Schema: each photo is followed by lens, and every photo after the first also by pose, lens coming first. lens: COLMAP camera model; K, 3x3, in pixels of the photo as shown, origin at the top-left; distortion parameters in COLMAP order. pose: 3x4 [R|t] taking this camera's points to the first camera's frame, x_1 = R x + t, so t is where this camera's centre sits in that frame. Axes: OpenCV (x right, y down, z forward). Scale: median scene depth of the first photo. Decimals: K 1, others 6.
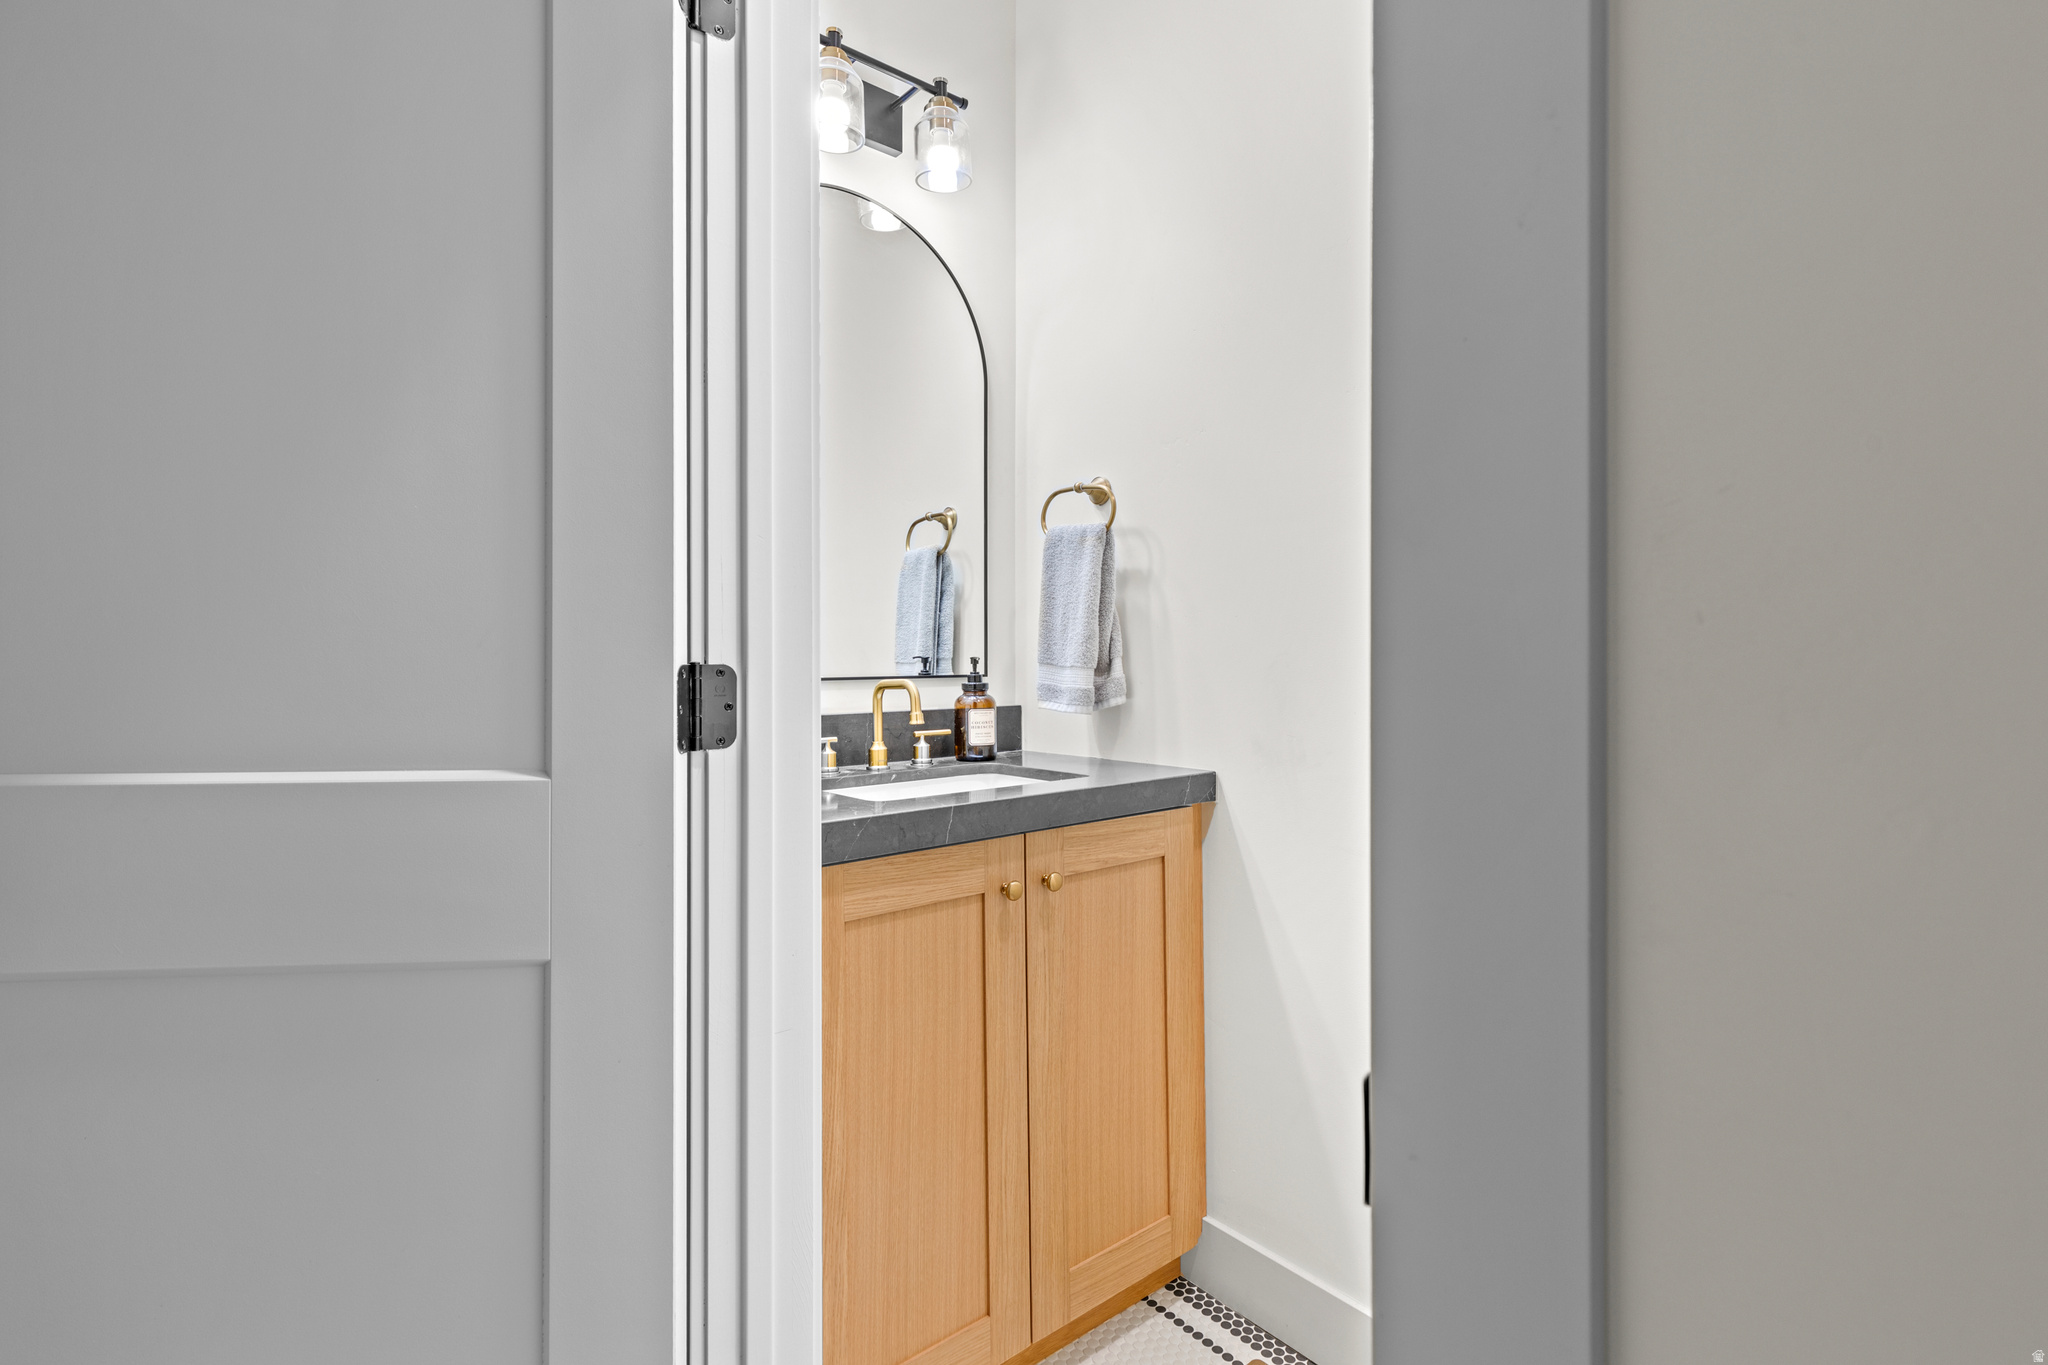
lens RADIAL K [[928.5, 0, 1028.2], [0, 928.5, 682.1], [0, 0, 1]] dist [-0.003329, -0.000123]
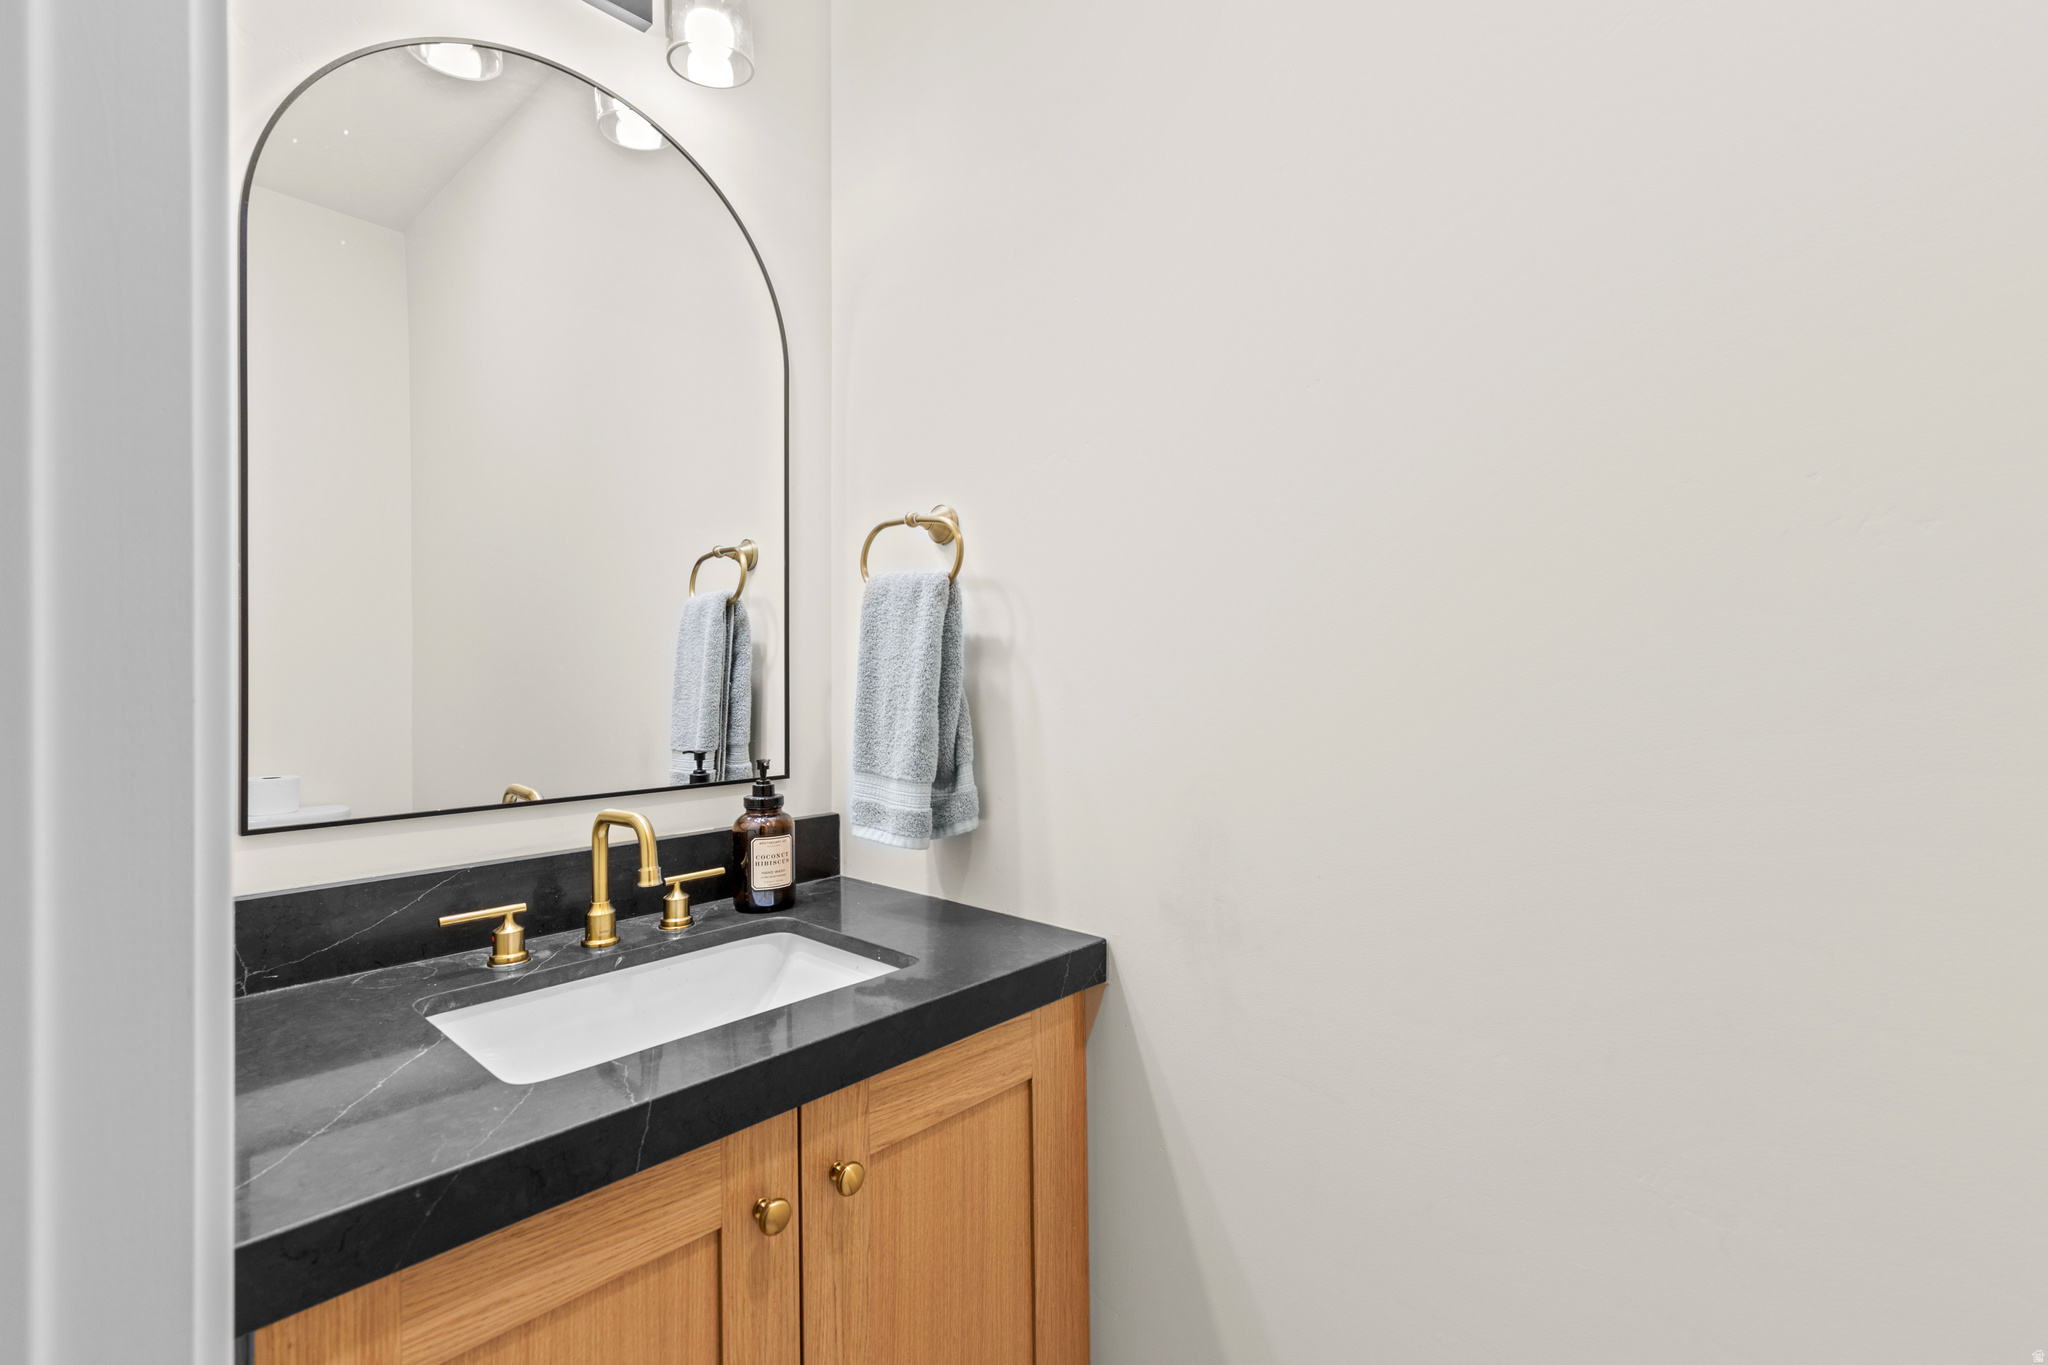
lens RADIAL K [[928.5, 0, 1013.0], [0, 928.5, 700.6], [0, 0, 1]] dist [-0.003329, -0.000123]
pose [[0.992822, -0.000471, 0.119599, 0.049842], [0.000484, 1.000000, -0.000076, -0.077979], [-0.119599, 0.000134, 0.992822, 0.312950]]
